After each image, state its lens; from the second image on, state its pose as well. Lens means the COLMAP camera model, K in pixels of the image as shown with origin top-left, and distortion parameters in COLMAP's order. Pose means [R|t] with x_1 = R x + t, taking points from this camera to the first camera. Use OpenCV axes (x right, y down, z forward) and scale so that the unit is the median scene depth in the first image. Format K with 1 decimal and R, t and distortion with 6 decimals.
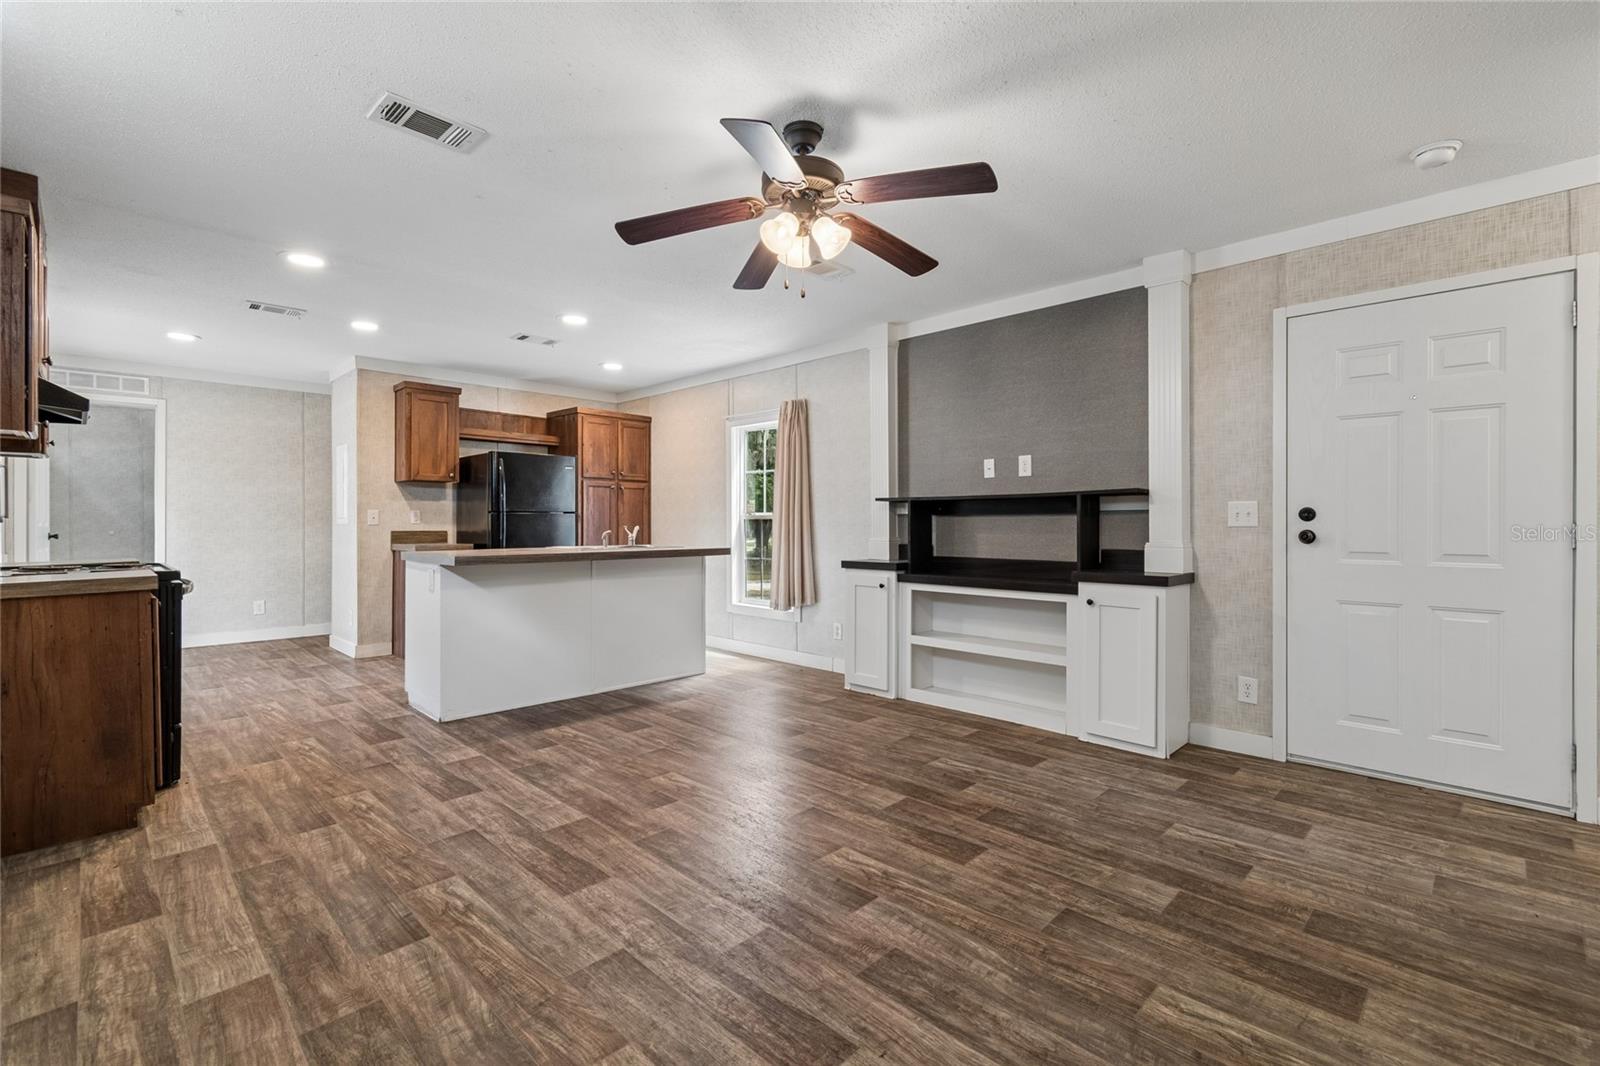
lens RADIAL K [[708.0, 0, 806.2], [0, 708.0, 529.5], [0, 0, 1]] dist [0.002372, -0.000953]
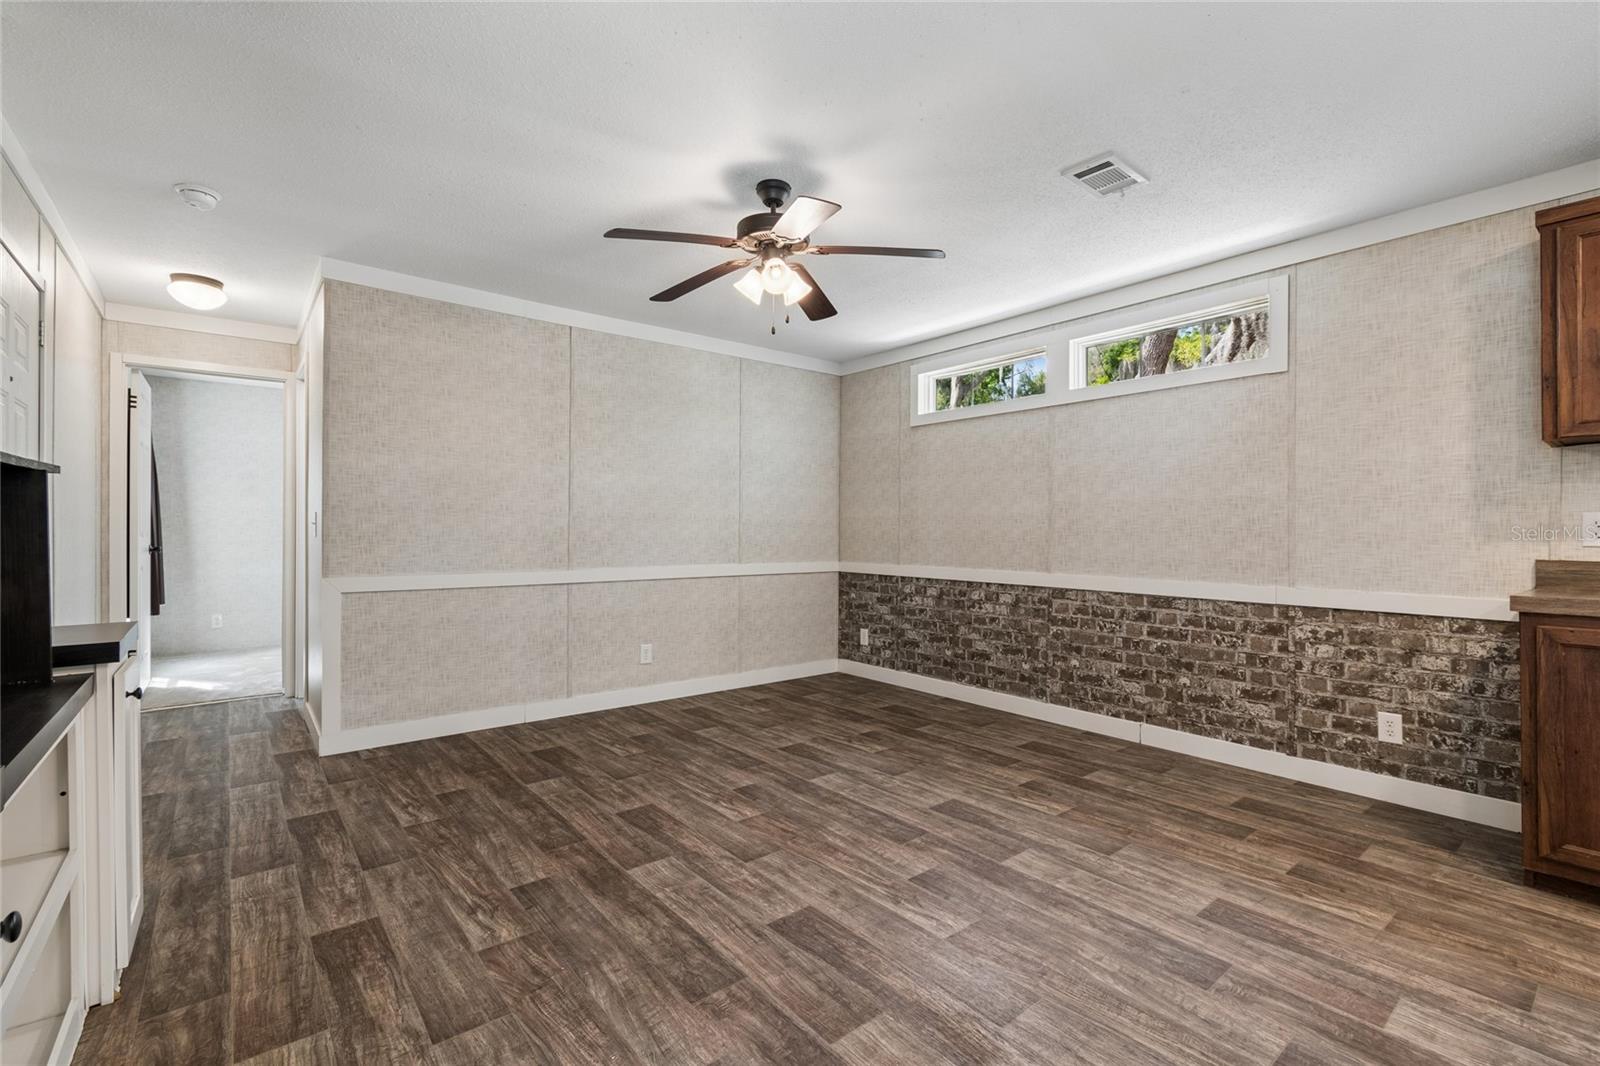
lens RADIAL K [[708.0, 0, 806.2], [0, 708.0, 529.5], [0, 0, 1]] dist [0.002372, -0.000953]
pose [[-0.994114, -0.001186, 0.108336, -0.154082], [0.000196, 0.999919, 0.012749, -0.024177], [-0.108342, 0.012695, -0.994033, 1.825740]]
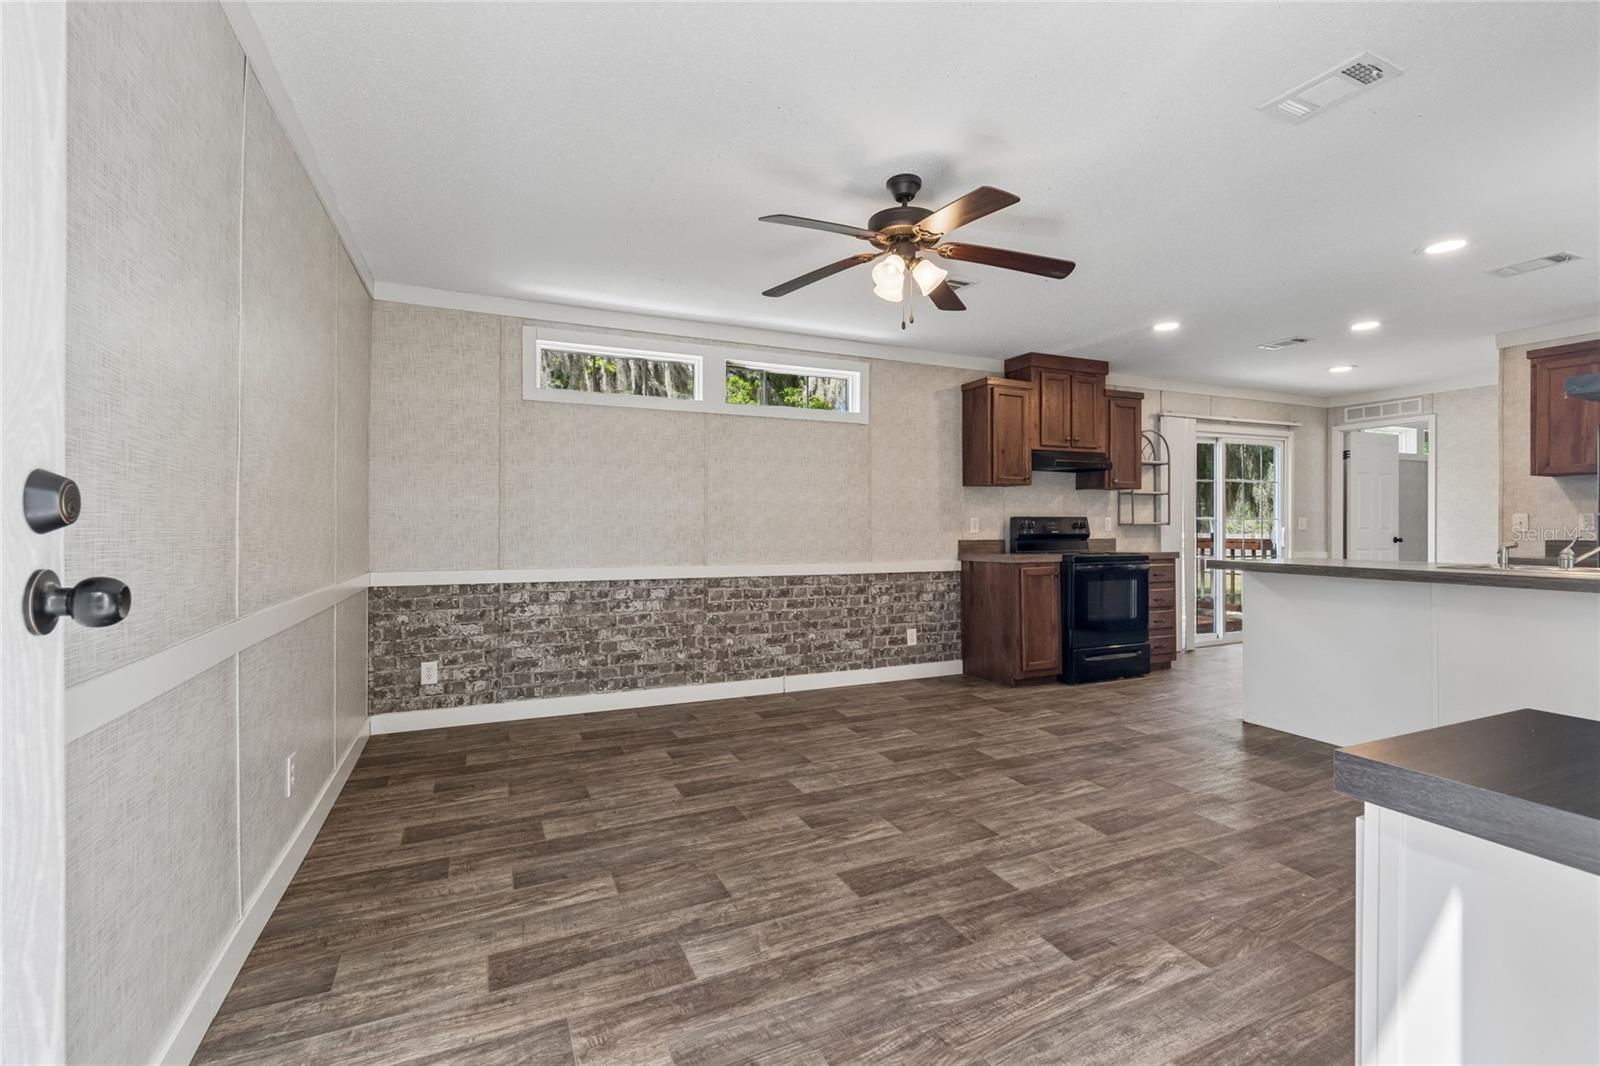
lens RADIAL K [[708.0, 0, 806.2], [0, 708.0, 529.5], [0, 0, 1]] dist [0.002372, -0.000953]
pose [[-0.354141, 0.003448, -0.935186, 0.955870], [-0.012861, 0.999881, 0.008556, -0.012142], [0.935103, 0.015058, -0.354055, 1.075185]]
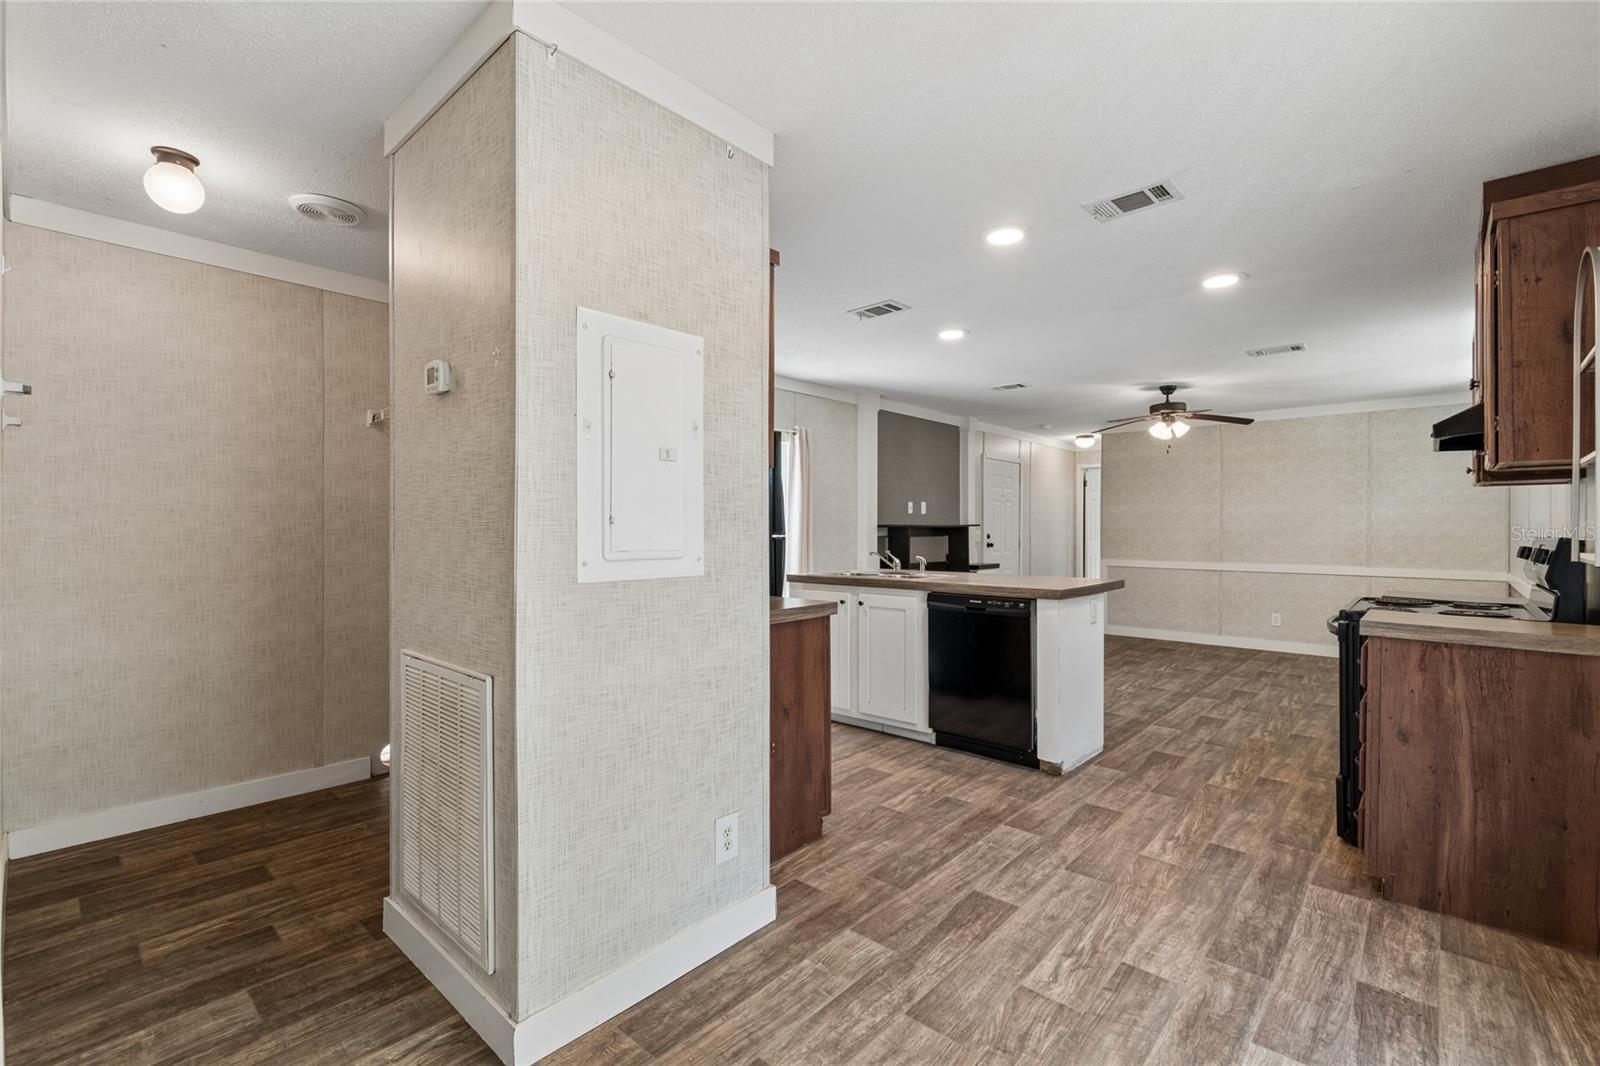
lens RADIAL K [[706.3, 0, 812.4], [0, 706.3, 526.5], [0, 0, 1]] dist [0.032910, -0.023988]
pose [[-0.056399, 0.005178, 0.998395, -2.106723], [0.010137, 0.999938, -0.004613, -0.059452], [-0.998357, 0.009860, -0.056448, 2.058102]]
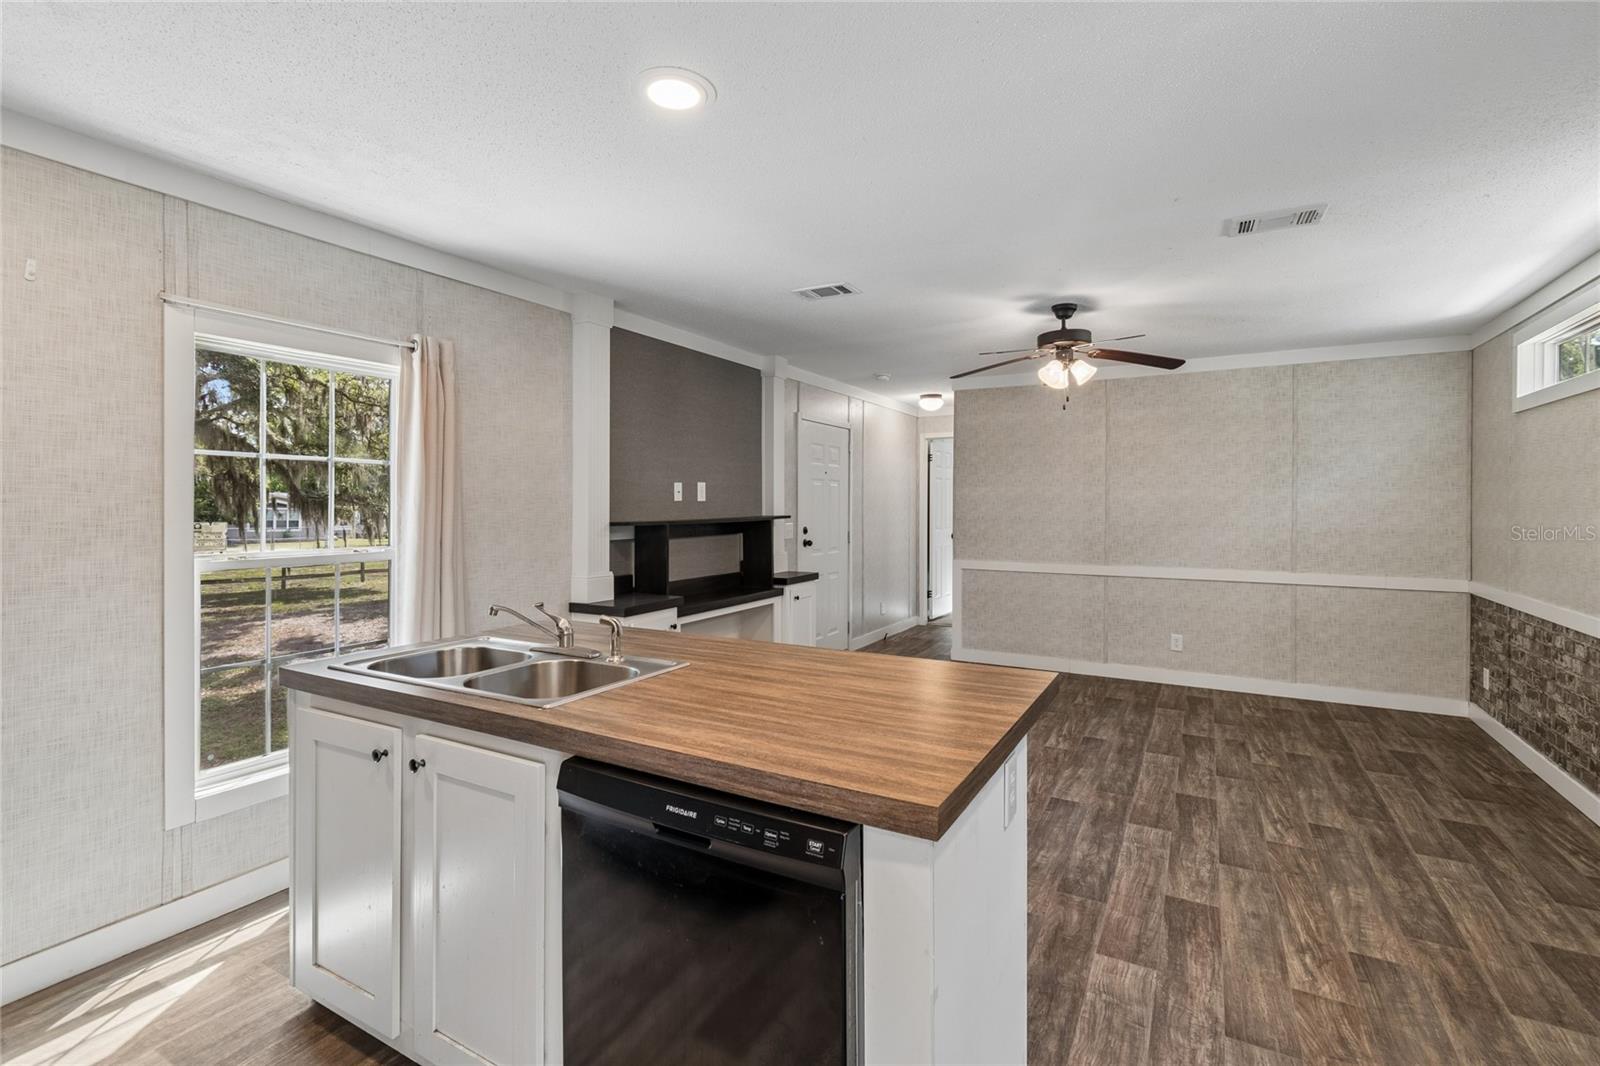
lens RADIAL K [[719.3, 0, 801.1], [0, 719.3, 502.2], [0, 0, 1]] dist [0.000792, -0.000735]
pose [[-0.260717, 0.004060, 0.965407, -1.227648], [0.013094, 0.999914, -0.000669, -0.106758], [-0.965326, 0.012466, -0.260748, 1.717559]]
